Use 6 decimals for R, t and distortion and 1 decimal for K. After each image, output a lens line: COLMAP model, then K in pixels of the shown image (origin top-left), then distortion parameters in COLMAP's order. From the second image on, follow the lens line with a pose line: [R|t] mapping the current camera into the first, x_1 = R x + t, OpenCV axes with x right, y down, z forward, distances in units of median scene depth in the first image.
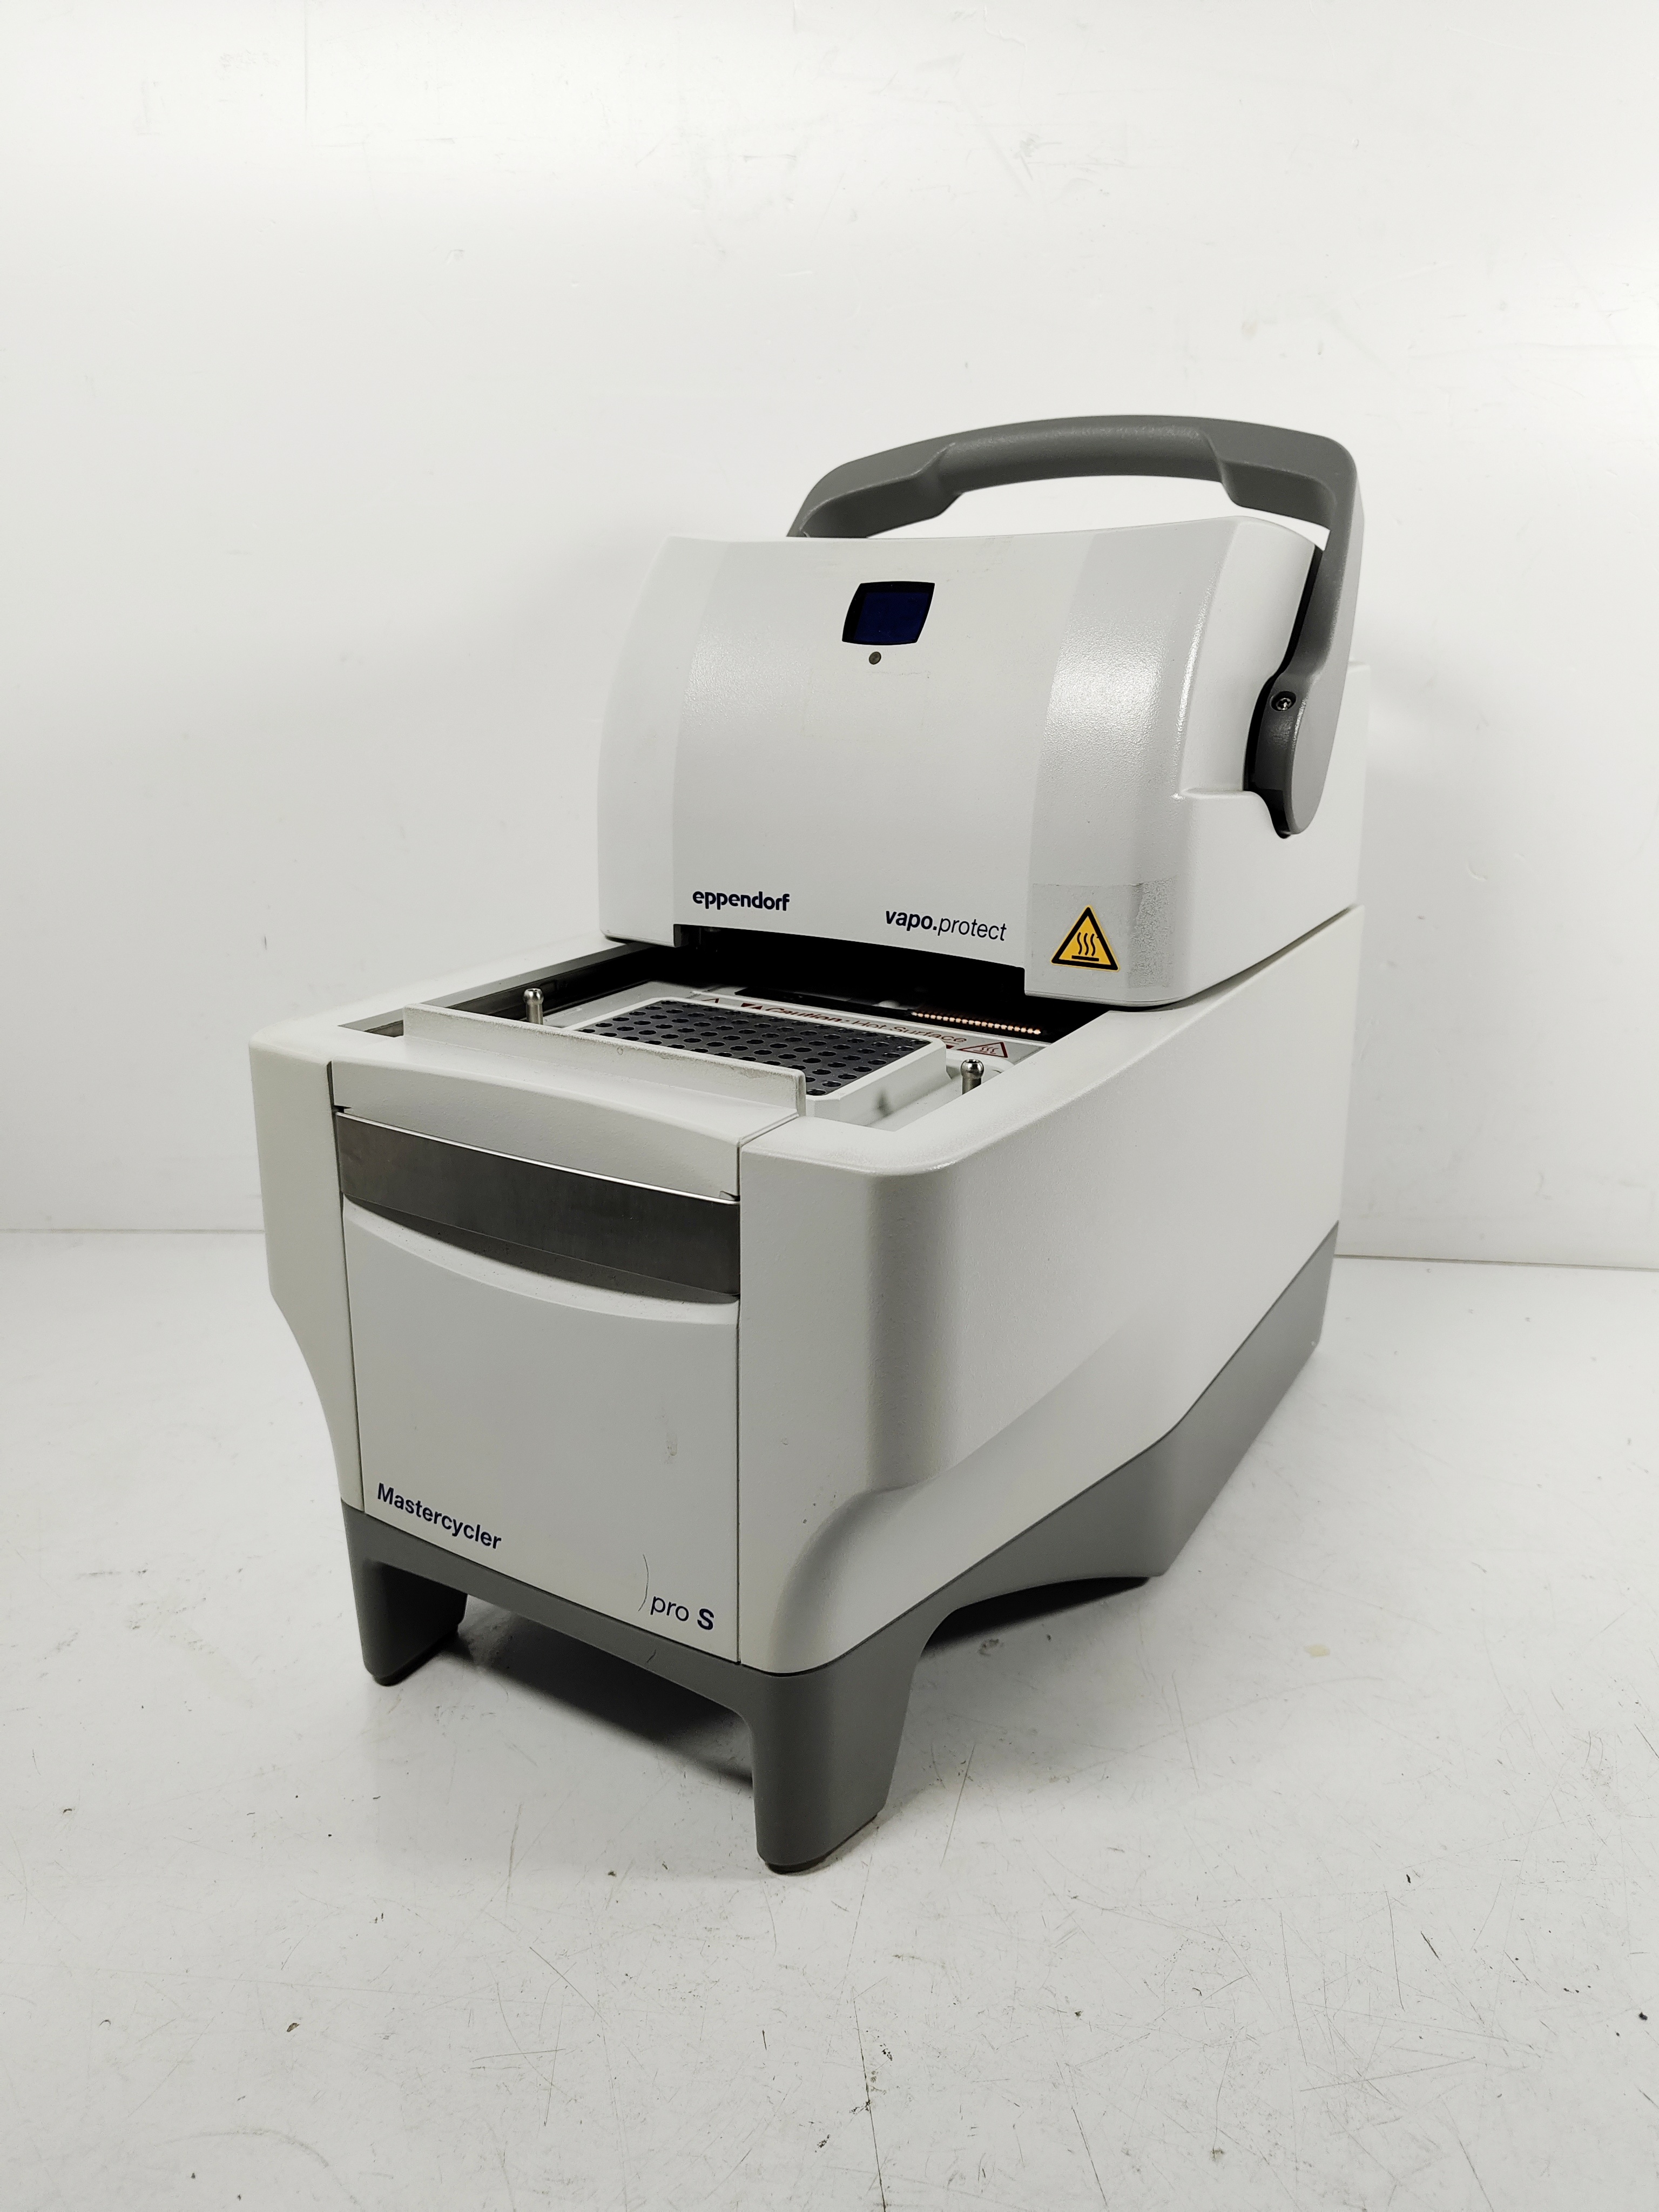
lens RADIAL K [[1589.6, 0, 839.8], [0, 1589.6, 1104.8], [0, 0, 1]] dist [-0.033916, 0.034513]
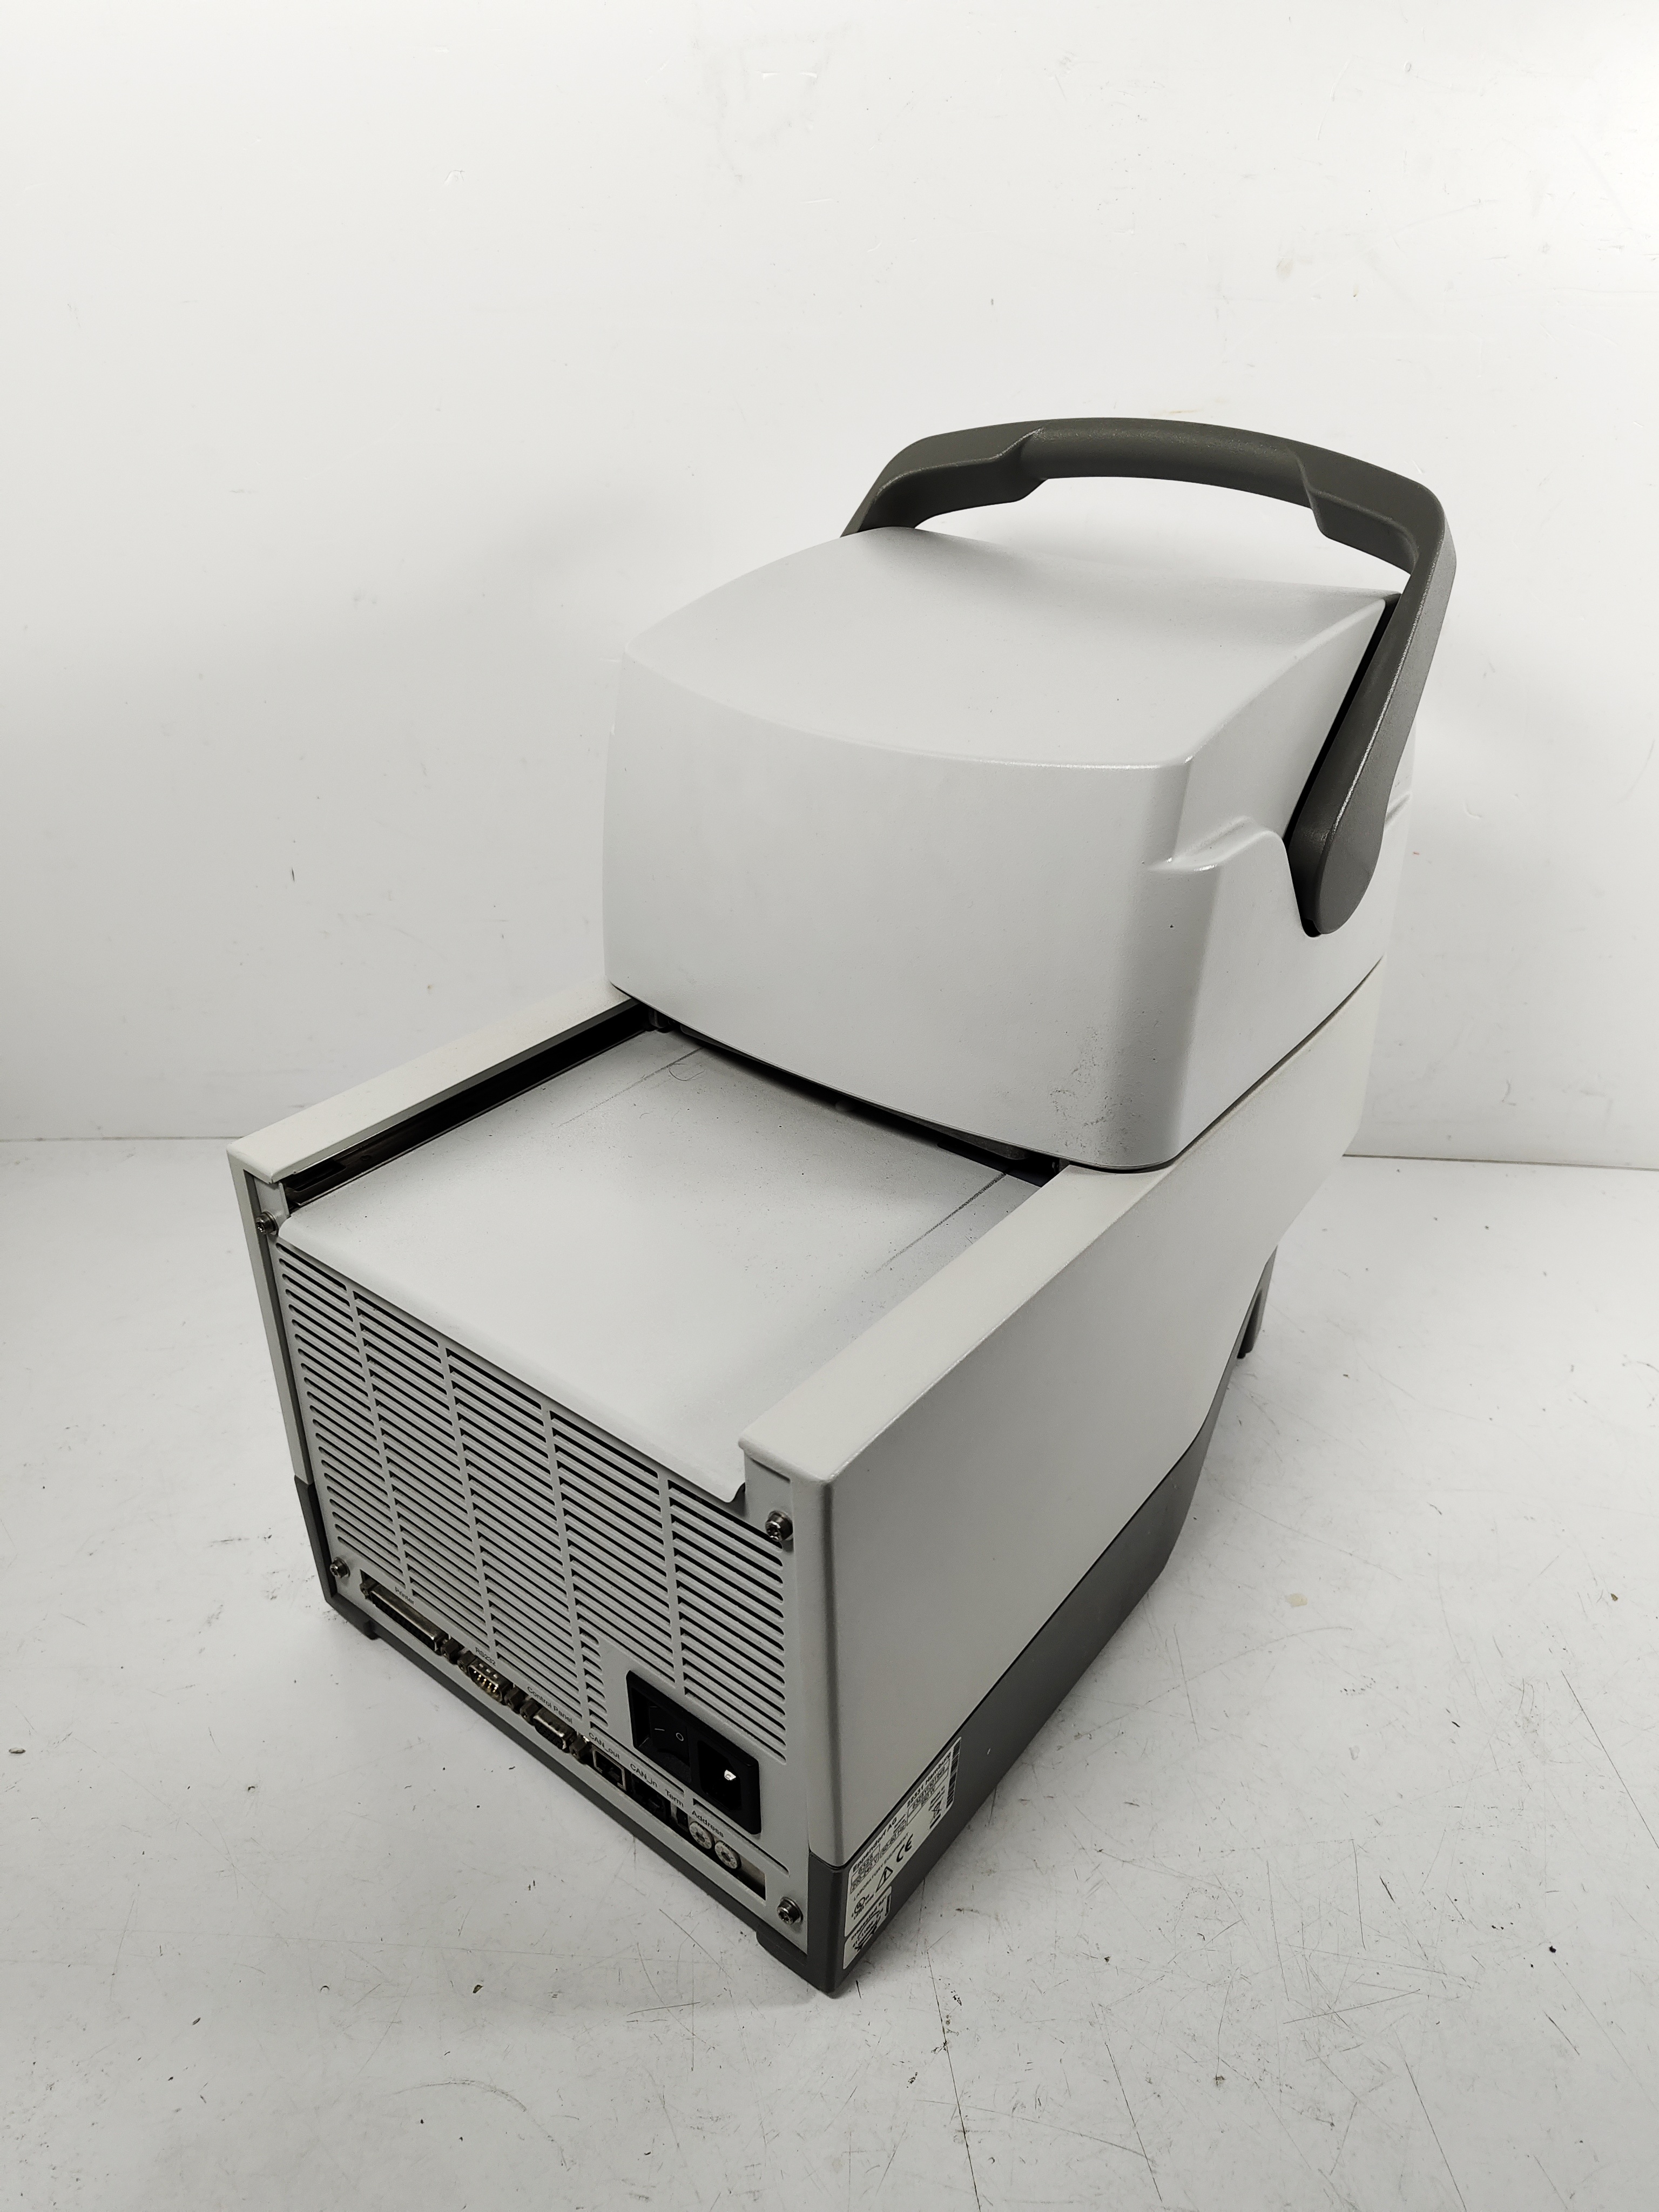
lens RADIAL K [[1589.6, 0, 828.2], [0, 1589.6, 1091.3], [0, 0, 1]] dist [-0.033916, 0.034513]
pose [[0.999603, -0.012088, 0.025451, -0.089602], [0.006655, 0.979028, 0.203618, -0.340015], [-0.027379, -0.203368, 0.978719, -0.074878]]
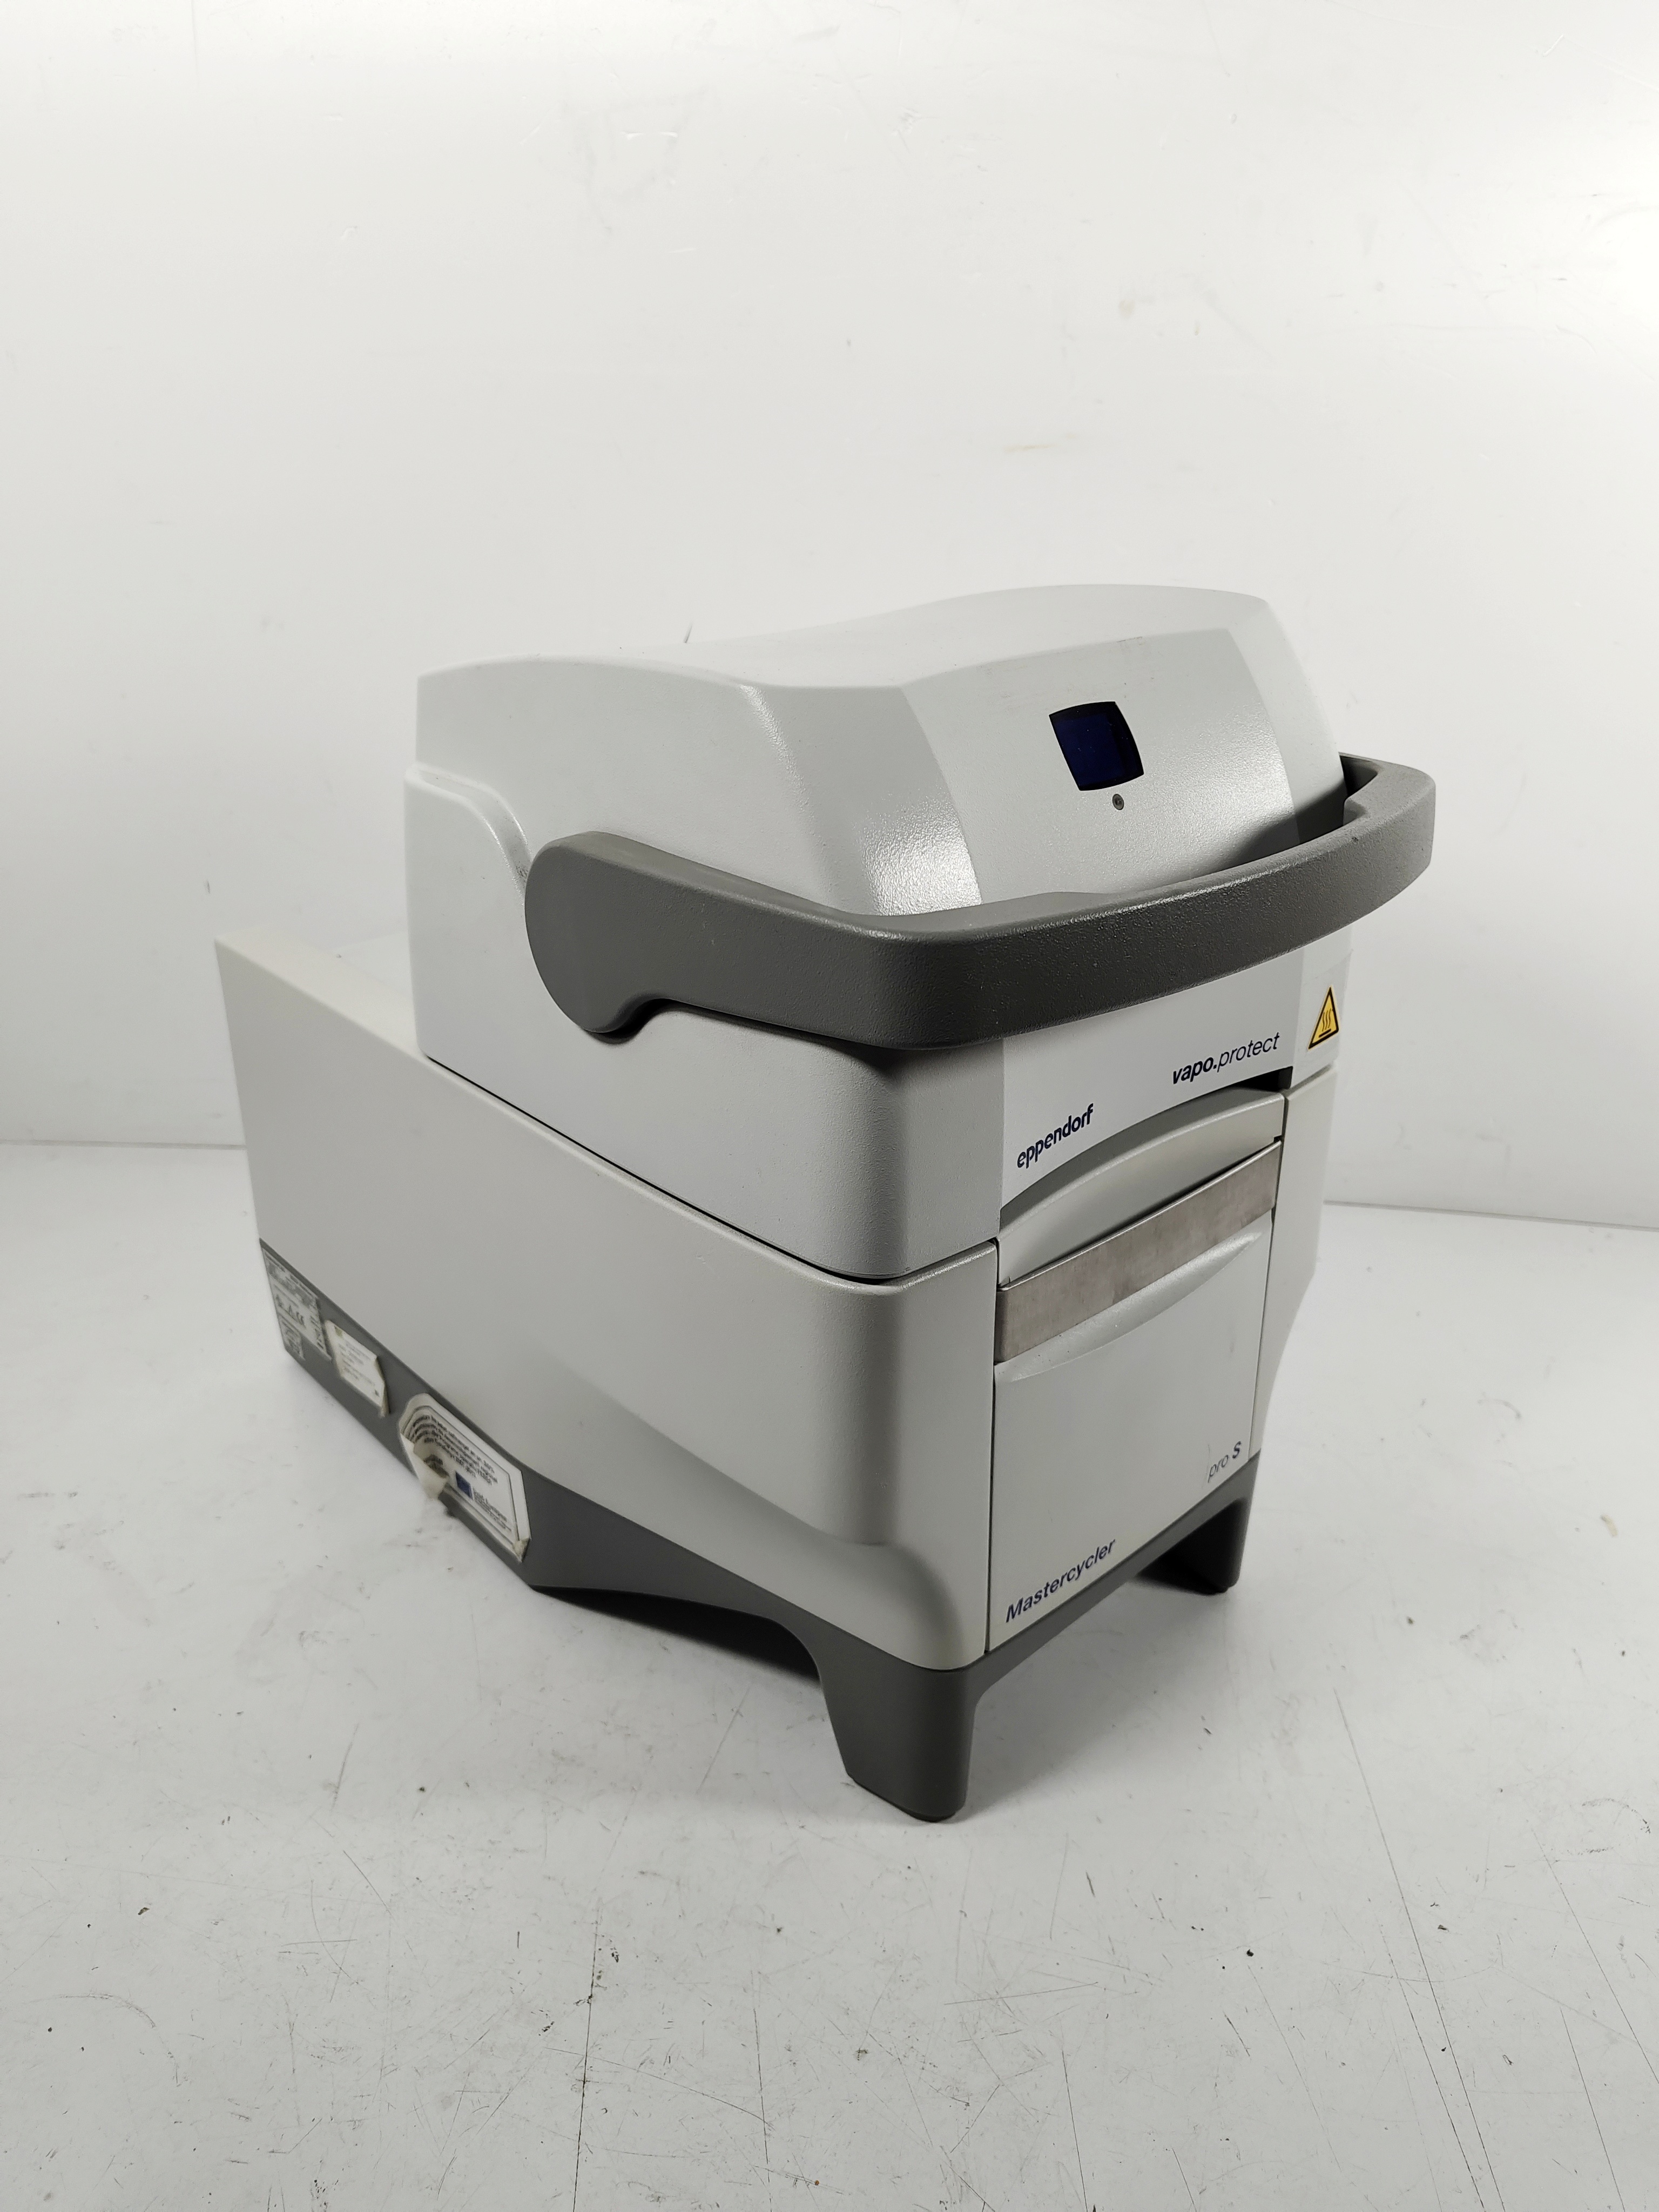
lens RADIAL K [[1589.6, 0, 833.3], [0, 1589.6, 1093.9], [0, 0, 1]] dist [-0.033916, 0.034513]
pose [[0.998566, 0.020005, -0.049647, 0.230998], [-0.013788, 0.992367, 0.122543, -0.200823], [0.051720, -0.121683, 0.991221, -0.115189]]
